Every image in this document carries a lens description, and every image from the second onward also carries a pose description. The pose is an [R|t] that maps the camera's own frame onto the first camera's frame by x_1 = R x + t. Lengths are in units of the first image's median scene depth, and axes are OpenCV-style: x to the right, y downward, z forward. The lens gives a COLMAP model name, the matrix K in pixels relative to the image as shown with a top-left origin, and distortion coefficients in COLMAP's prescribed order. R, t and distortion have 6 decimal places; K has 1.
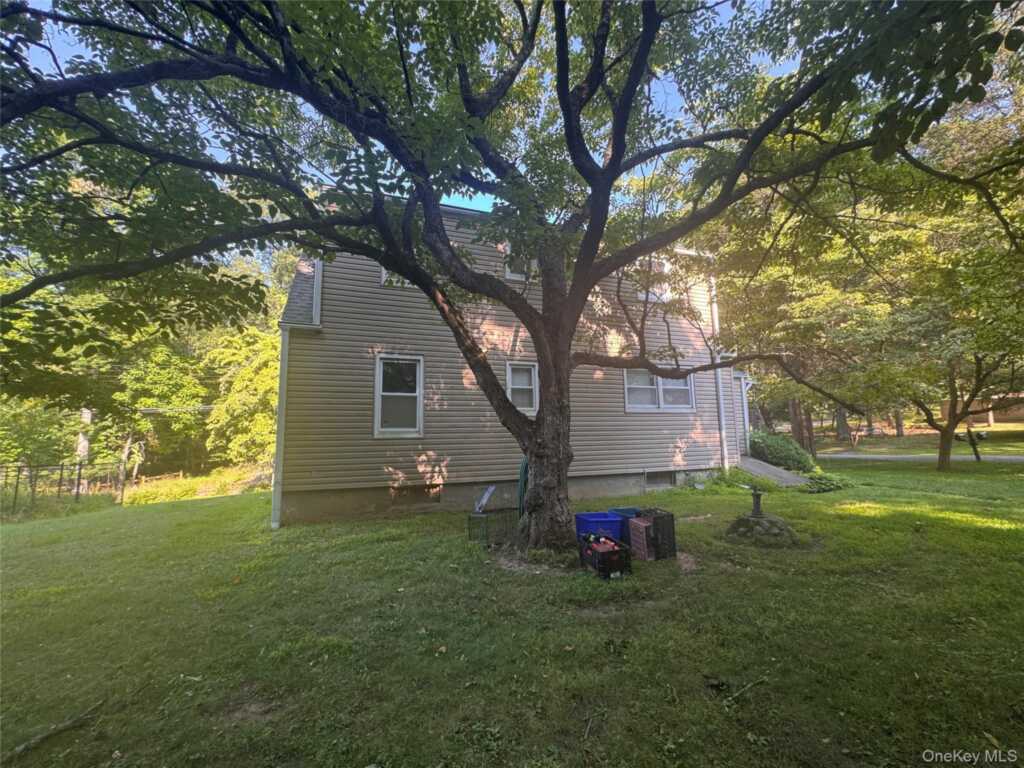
lens RADIAL K [[411.8, 0, 512.3], [0, 411.8, 383.1], [0, 0, 1]] dist [-0.005024, 0.000875]
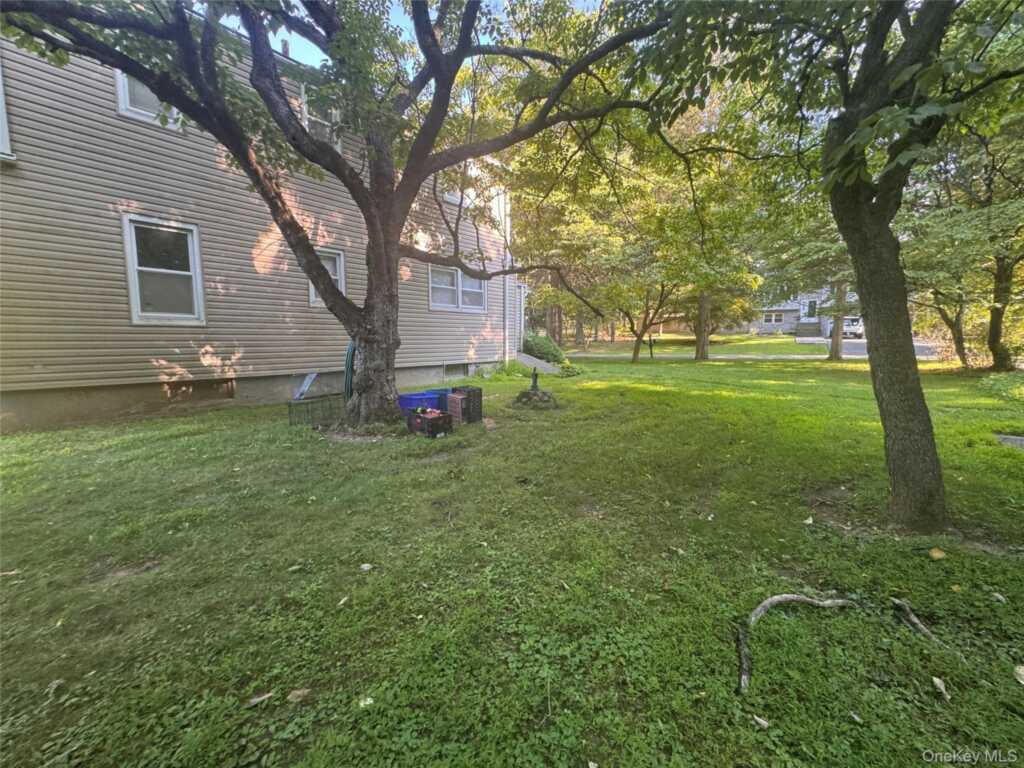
lens RADIAL K [[411.8, 0, 510.8], [0, 411.8, 384.1], [0, 0, 1]] dist [-0.005024, 0.000875]
pose [[0.868940, -0.036939, 0.493537, -0.120507], [-0.078121, 0.974472, 0.210478, 0.027294], [-0.488713, -0.221449, 0.843872, -0.081214]]
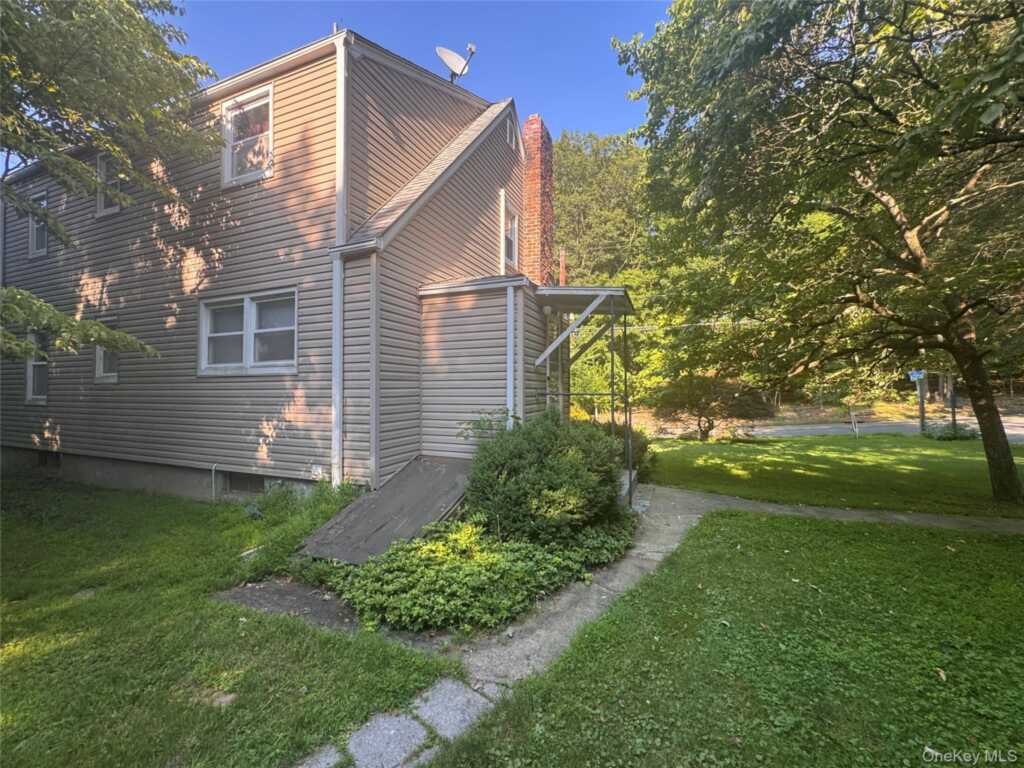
lens RADIAL K [[411.8, 0, 510.5], [0, 411.8, 384.7], [0, 0, 1]] dist [-0.005024, 0.000875]
pose [[0.737444, 0.004986, -0.675390, 1.685450], [0.071026, 0.993856, 0.084890, 0.102140], [0.671663, -0.110572, 0.732559, 1.333247]]
